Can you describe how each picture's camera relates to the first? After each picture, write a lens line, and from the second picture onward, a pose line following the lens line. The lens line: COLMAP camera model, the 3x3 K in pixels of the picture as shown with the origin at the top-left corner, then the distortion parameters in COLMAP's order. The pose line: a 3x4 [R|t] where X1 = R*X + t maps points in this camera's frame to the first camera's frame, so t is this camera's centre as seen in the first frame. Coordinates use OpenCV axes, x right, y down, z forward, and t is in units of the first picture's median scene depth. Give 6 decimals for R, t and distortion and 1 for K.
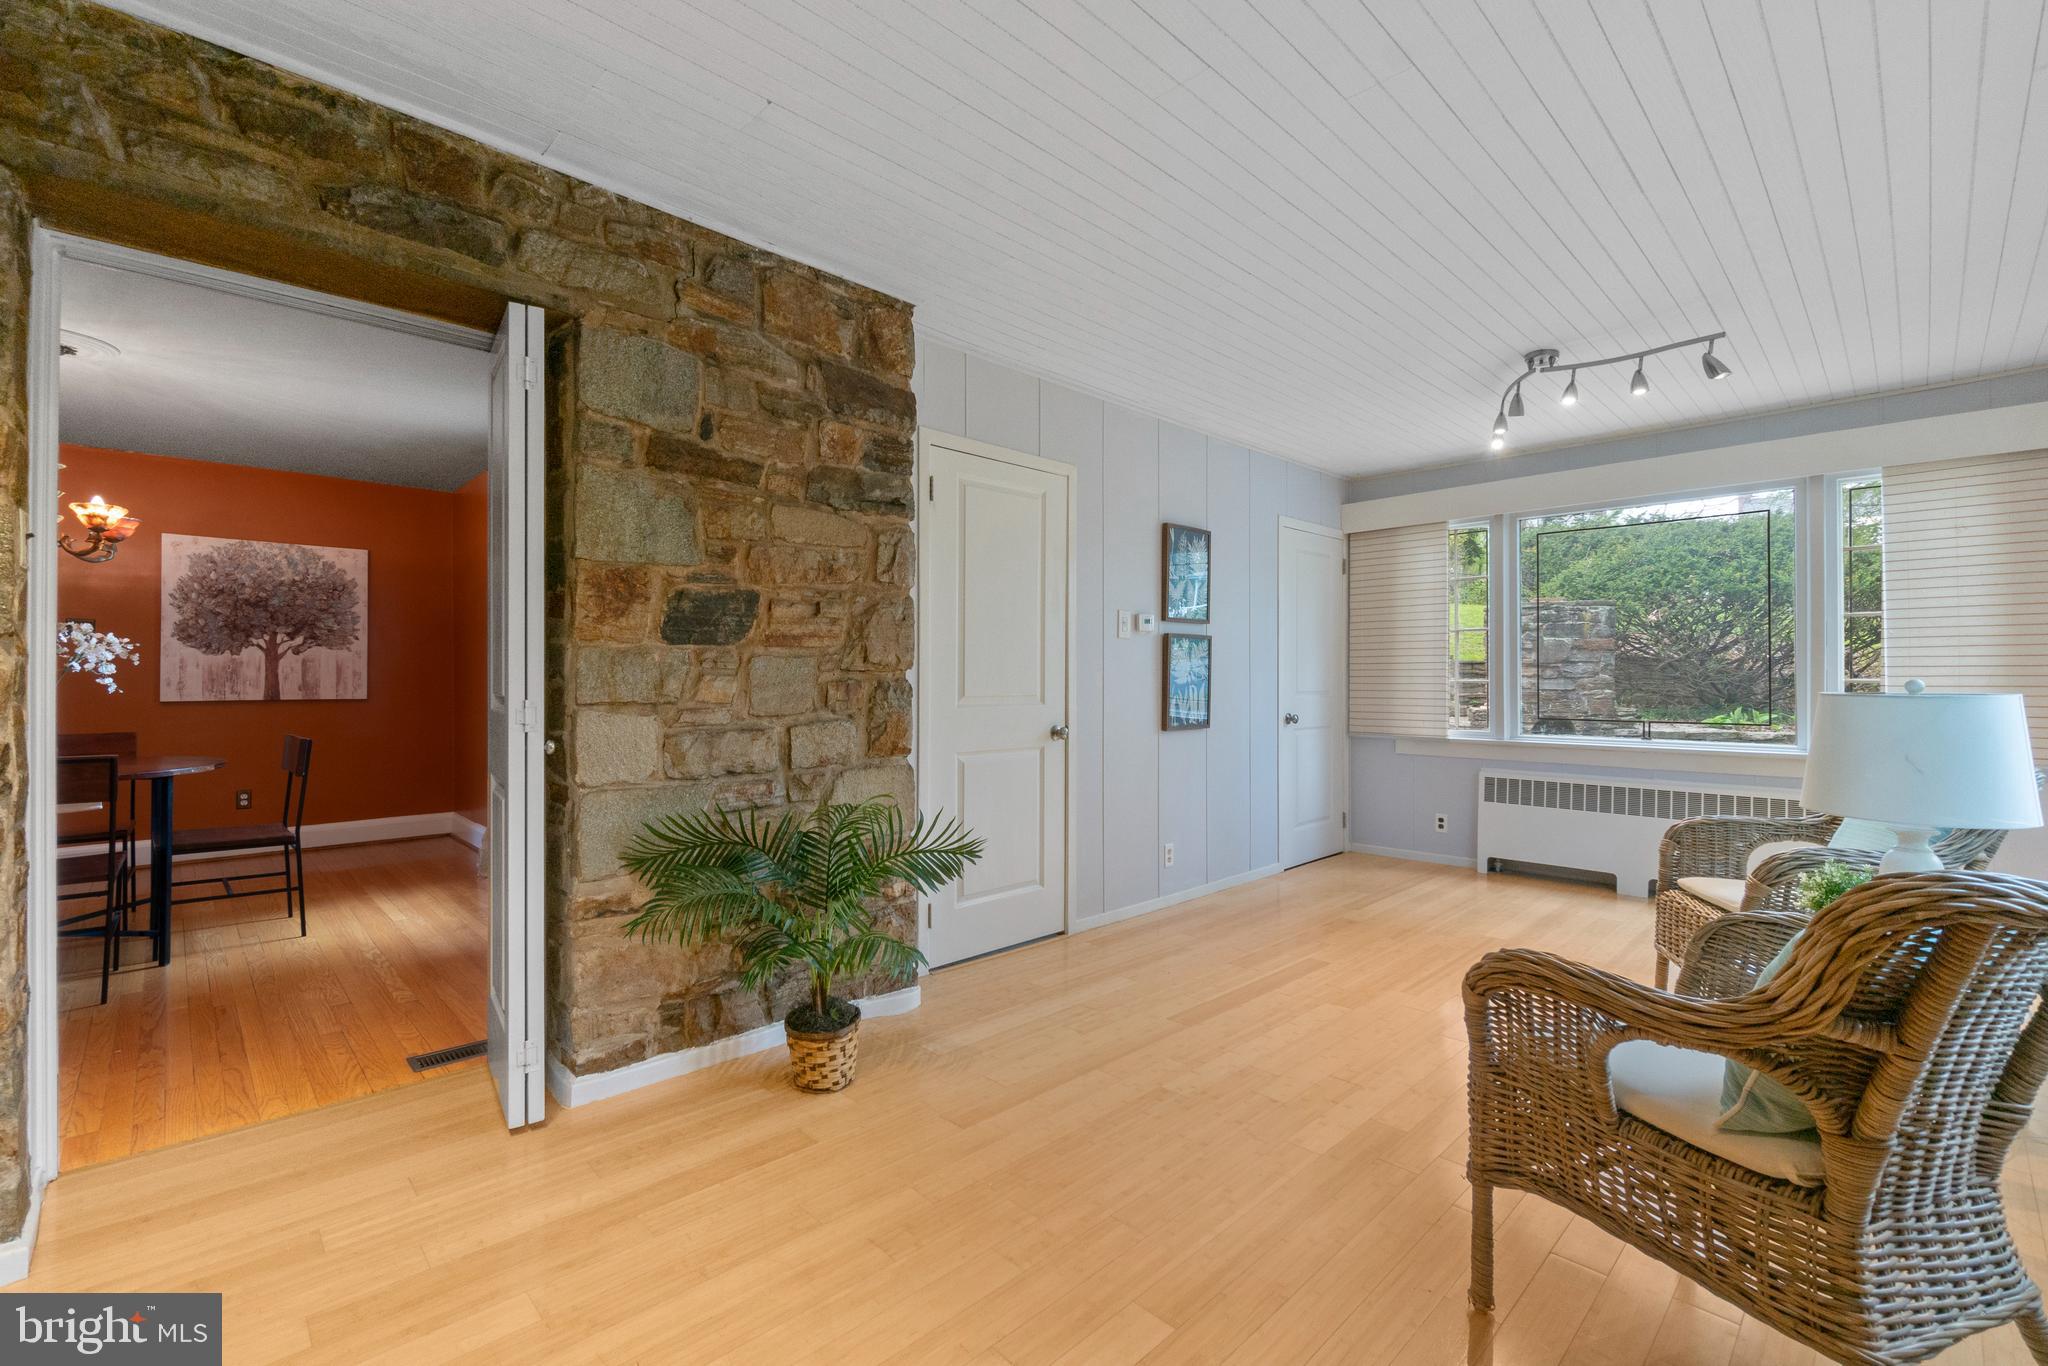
lens RADIAL K [[881.3, 0, 1023.0], [0, 881.3, 673.8], [0, 0, 1]] dist [-0.003627, -0.000374]
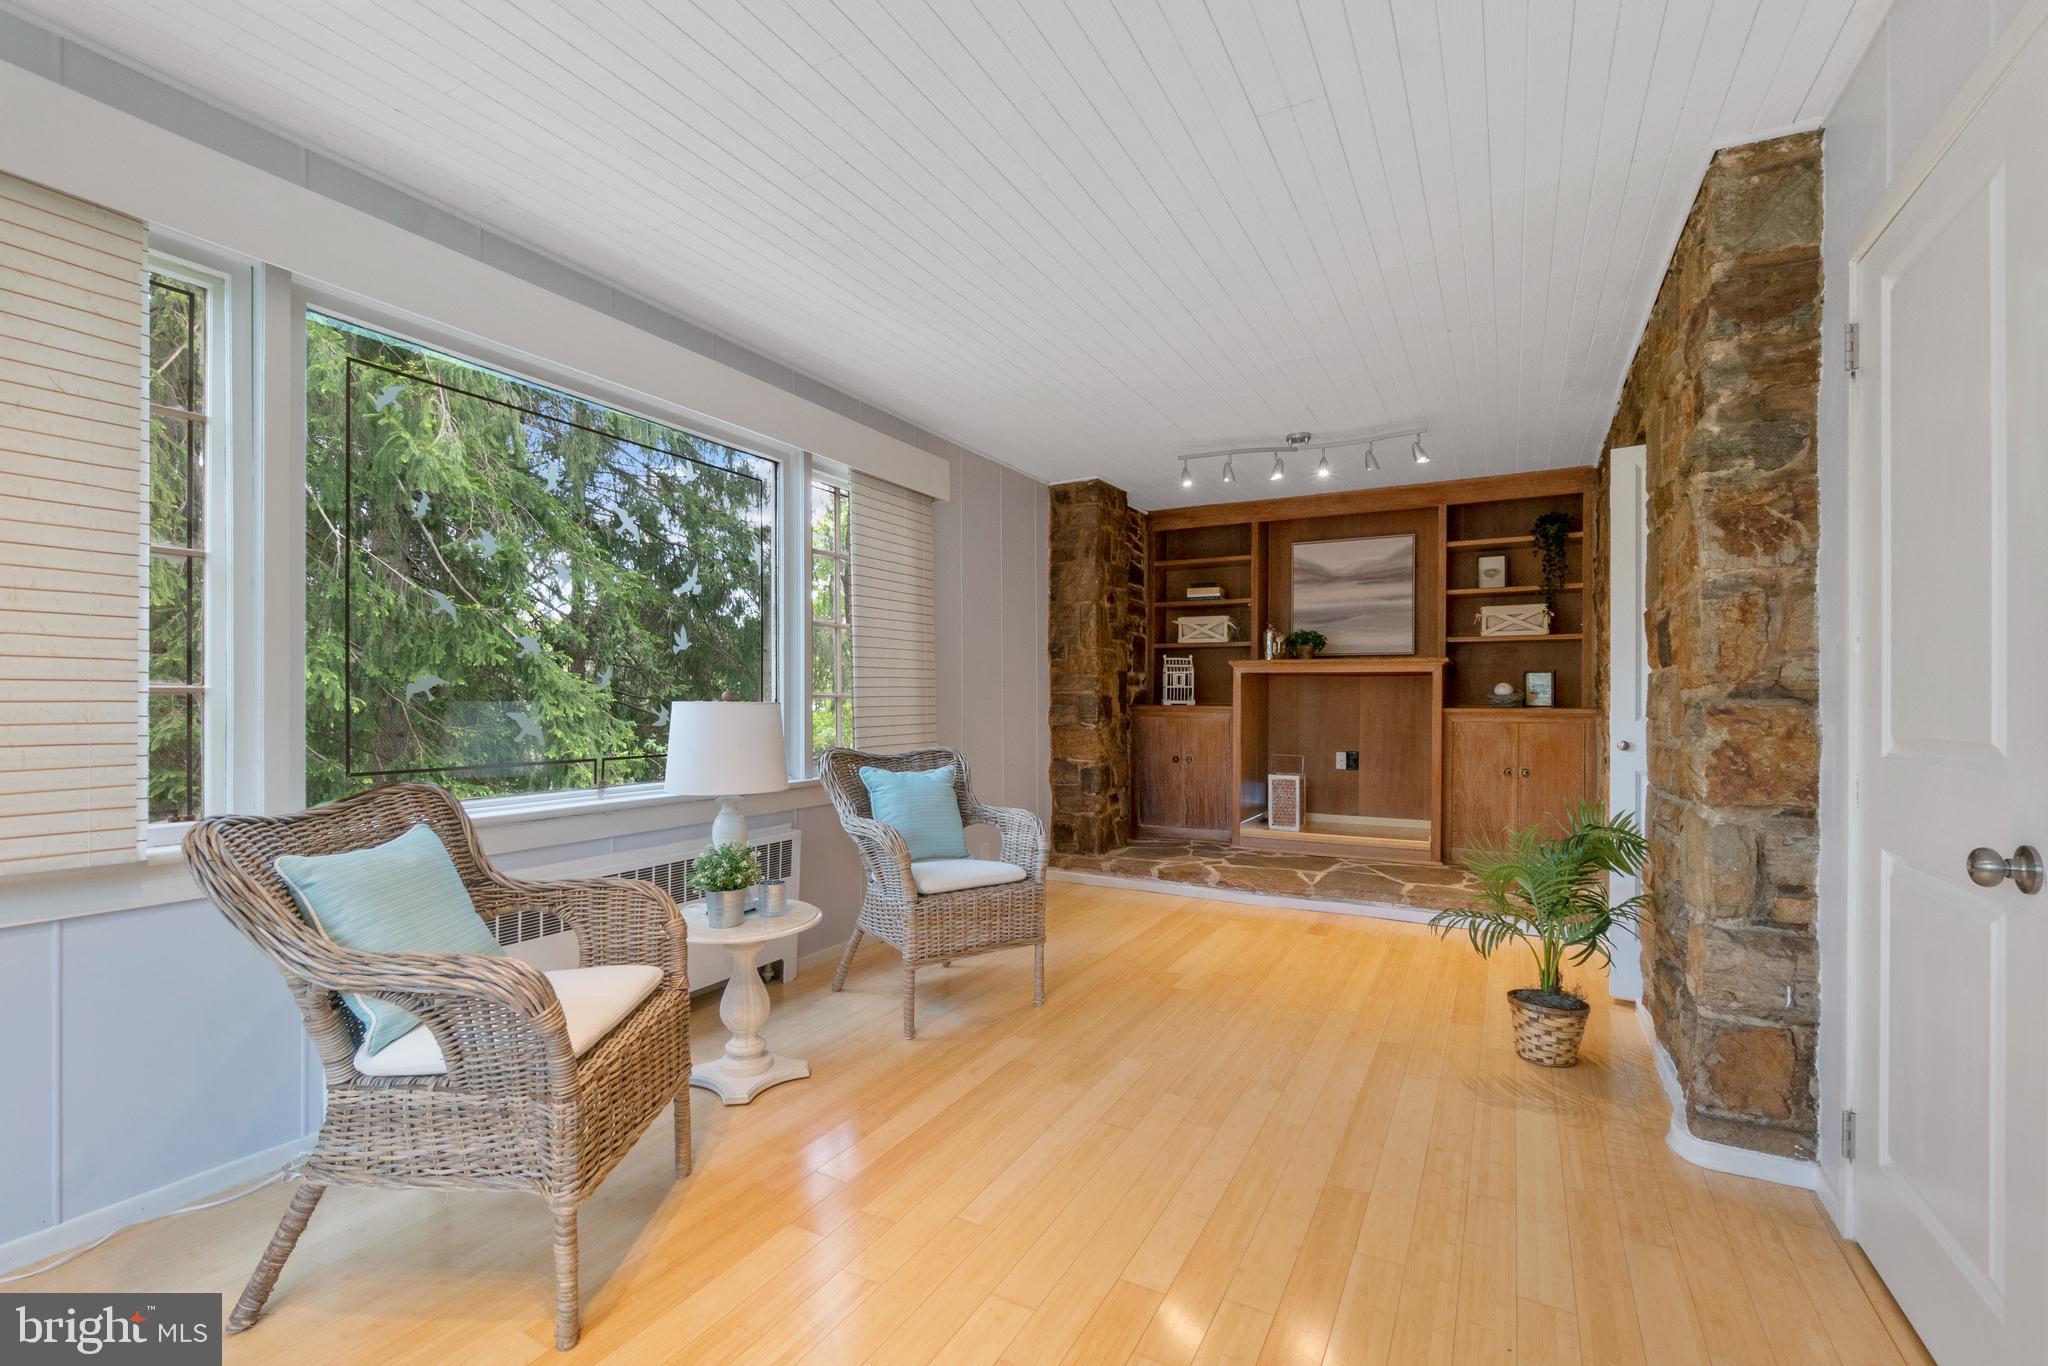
lens RADIAL K [[893.9, 0, 1022.6], [0, 893.9, 677.0], [0, 0, 1]] dist [-0.001757, -0.000480]
pose [[-0.955969, -0.015518, -0.293055, 0.791405], [-0.008067, 0.999613, -0.026618, 0.015906], [0.293355, -0.023082, -0.955725, 2.006646]]
